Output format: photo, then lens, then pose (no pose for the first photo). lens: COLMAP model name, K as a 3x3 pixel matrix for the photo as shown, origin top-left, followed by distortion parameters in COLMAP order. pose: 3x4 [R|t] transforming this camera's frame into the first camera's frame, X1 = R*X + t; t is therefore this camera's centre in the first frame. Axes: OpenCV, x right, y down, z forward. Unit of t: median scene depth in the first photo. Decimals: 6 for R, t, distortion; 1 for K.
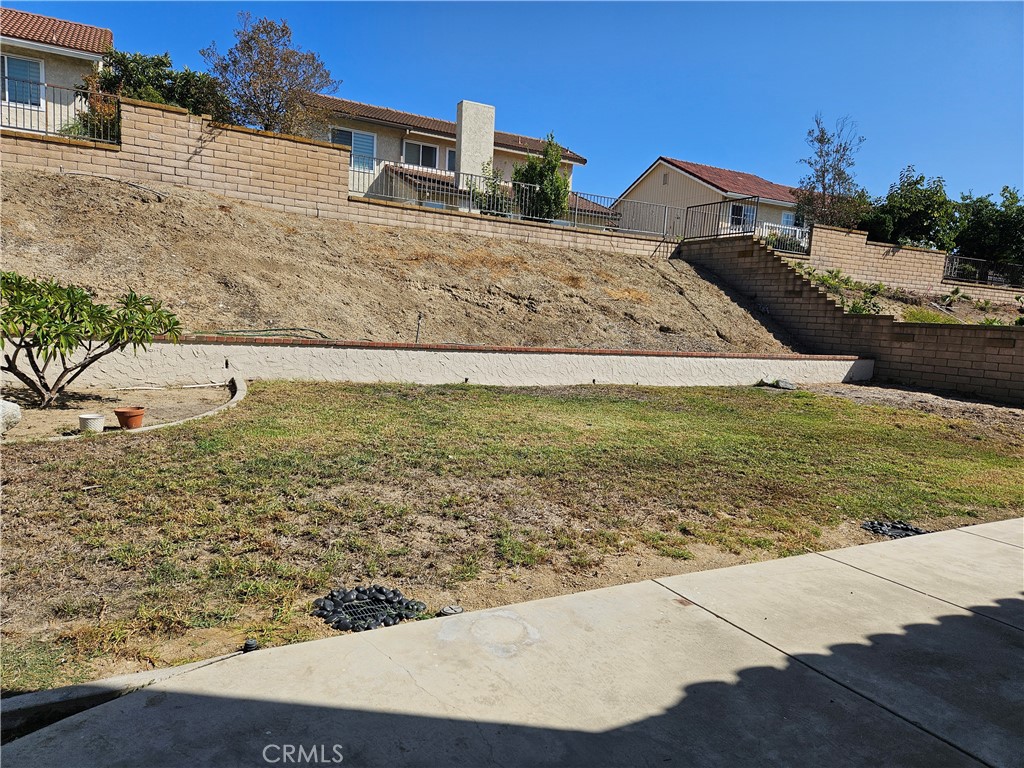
lens RADIAL K [[684.2, 0, 512.3], [0, 684.2, 389.2], [0, 0, 1]] dist [0.049987, -0.040323]
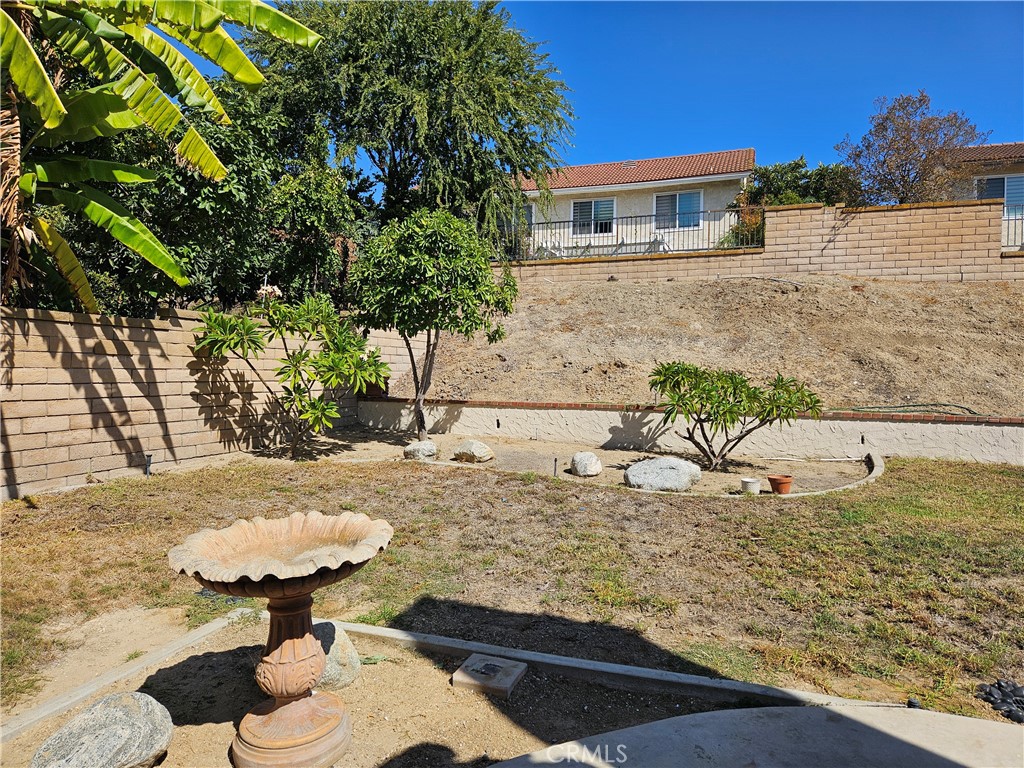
lens RADIAL K [[684.2, 0, 500.8], [0, 684.2, 379.5], [0, 0, 1]] dist [0.049987, -0.040323]
pose [[0.656169, -0.034600, -0.753820, 0.011034], [-0.054764, 0.994131, -0.093300, -0.000011], [0.752624, 0.102502, 0.650423, -0.074946]]
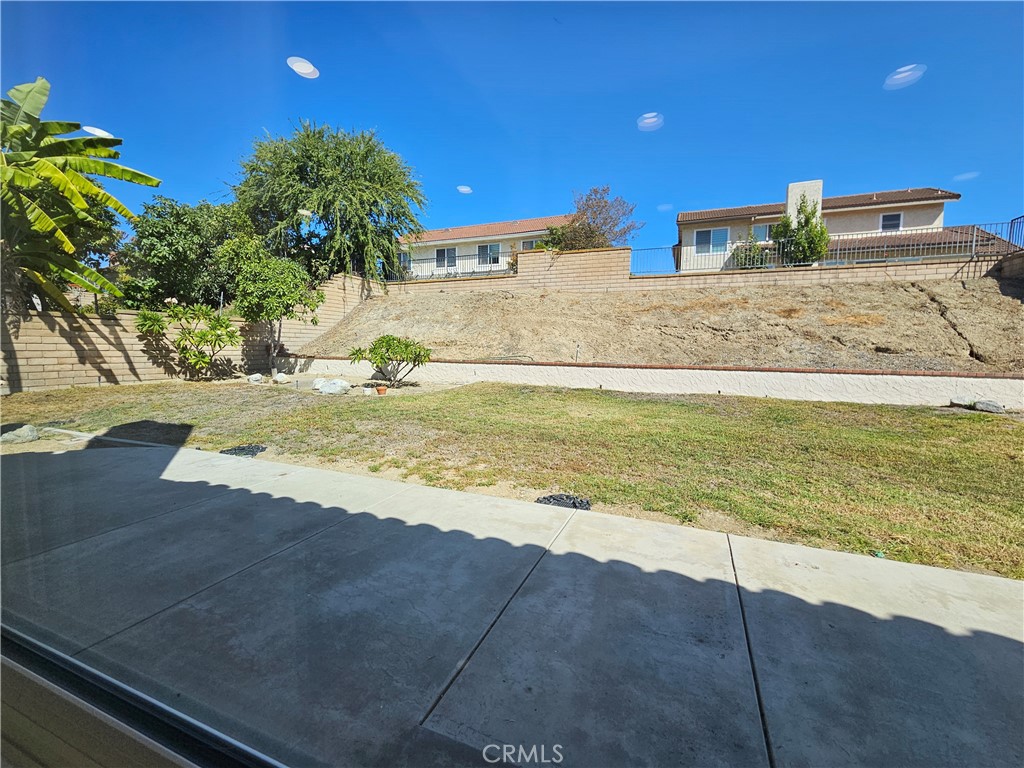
lens RADIAL K [[417.6, 0, 507.3], [0, 417.6, 387.7], [0, 0, 1]] dist [-0.003722, -0.000227]
pose [[0.616836, 0.029923, -0.786523, 0.549037], [-0.058148, 0.998279, -0.007624, 0.010482], [0.784941, 0.050438, 0.617514, 0.260722]]
